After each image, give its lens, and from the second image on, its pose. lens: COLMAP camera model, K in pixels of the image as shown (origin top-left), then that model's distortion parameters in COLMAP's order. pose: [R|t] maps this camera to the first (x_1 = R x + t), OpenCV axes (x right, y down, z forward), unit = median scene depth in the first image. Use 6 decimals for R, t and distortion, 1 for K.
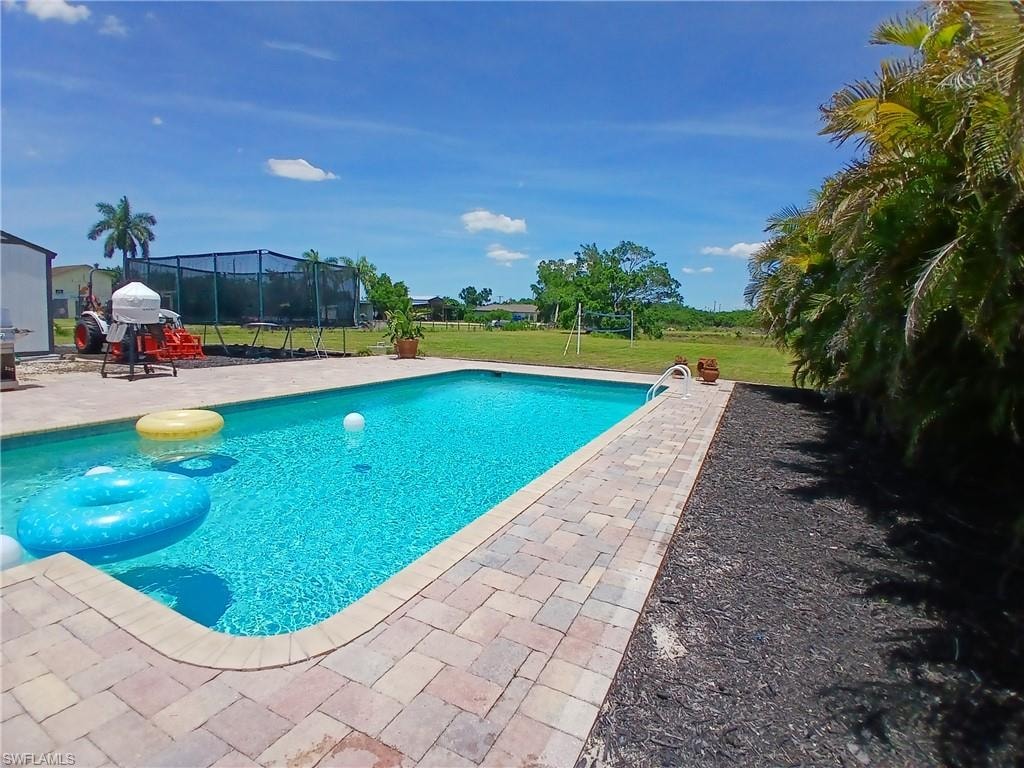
lens RADIAL K [[519.1, 0, 509.4], [0, 519.1, 379.2], [0, 0, 1]] dist [0.003766, 0.000319]
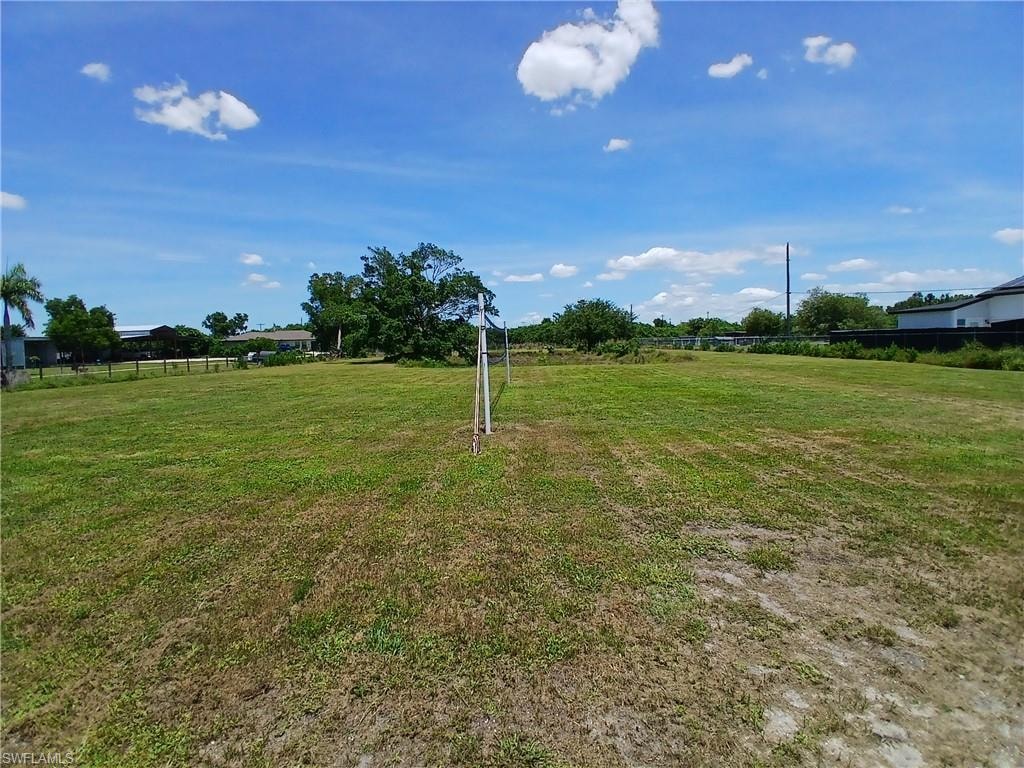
lens RADIAL K [[519.1, 0, 507.1], [0, 519.1, 368.1], [0, 0, 1]] dist [0.003766, 0.000319]
pose [[0.910957, -0.077803, 0.405098, -0.000185], [0.104336, 0.993577, -0.043799, -0.024330], [-0.399089, 0.082165, 0.913223, 0.212524]]
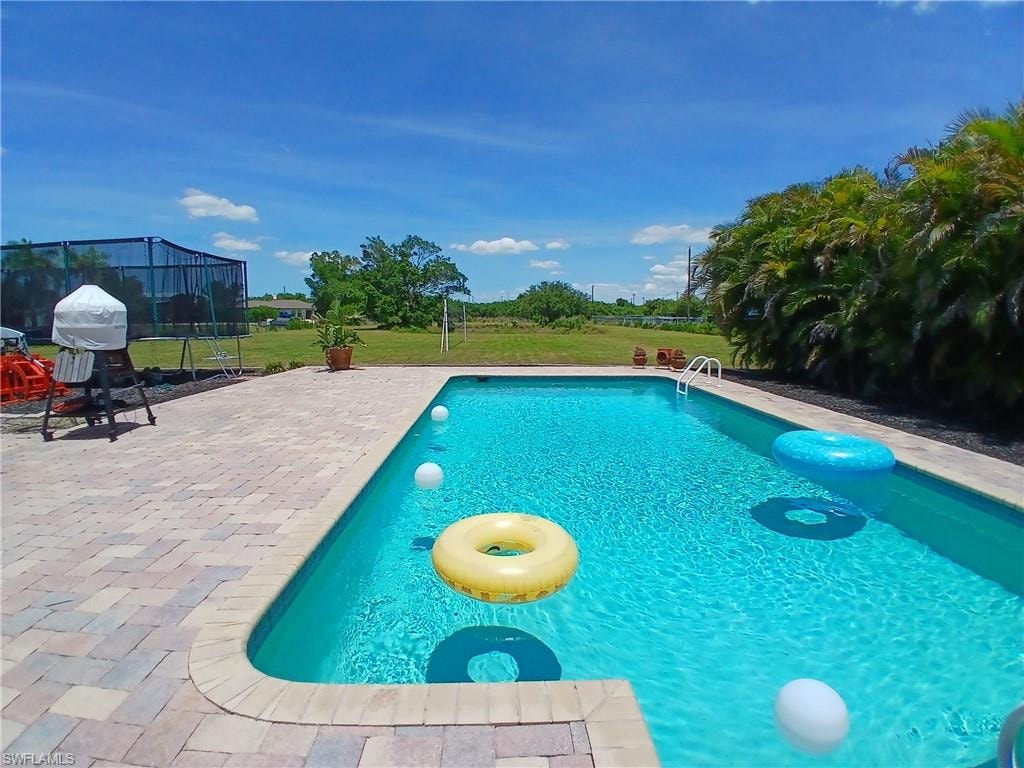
lens RADIAL K [[519.1, 0, 515.8], [0, 519.1, 362.4], [0, 0, 1]] dist [0.003766, 0.000319]
pose [[0.888292, -0.072734, 0.453483, -0.064322], [0.081112, 0.996705, 0.000978, -0.005893], [-0.452060, 0.035915, 0.891264, 0.022666]]
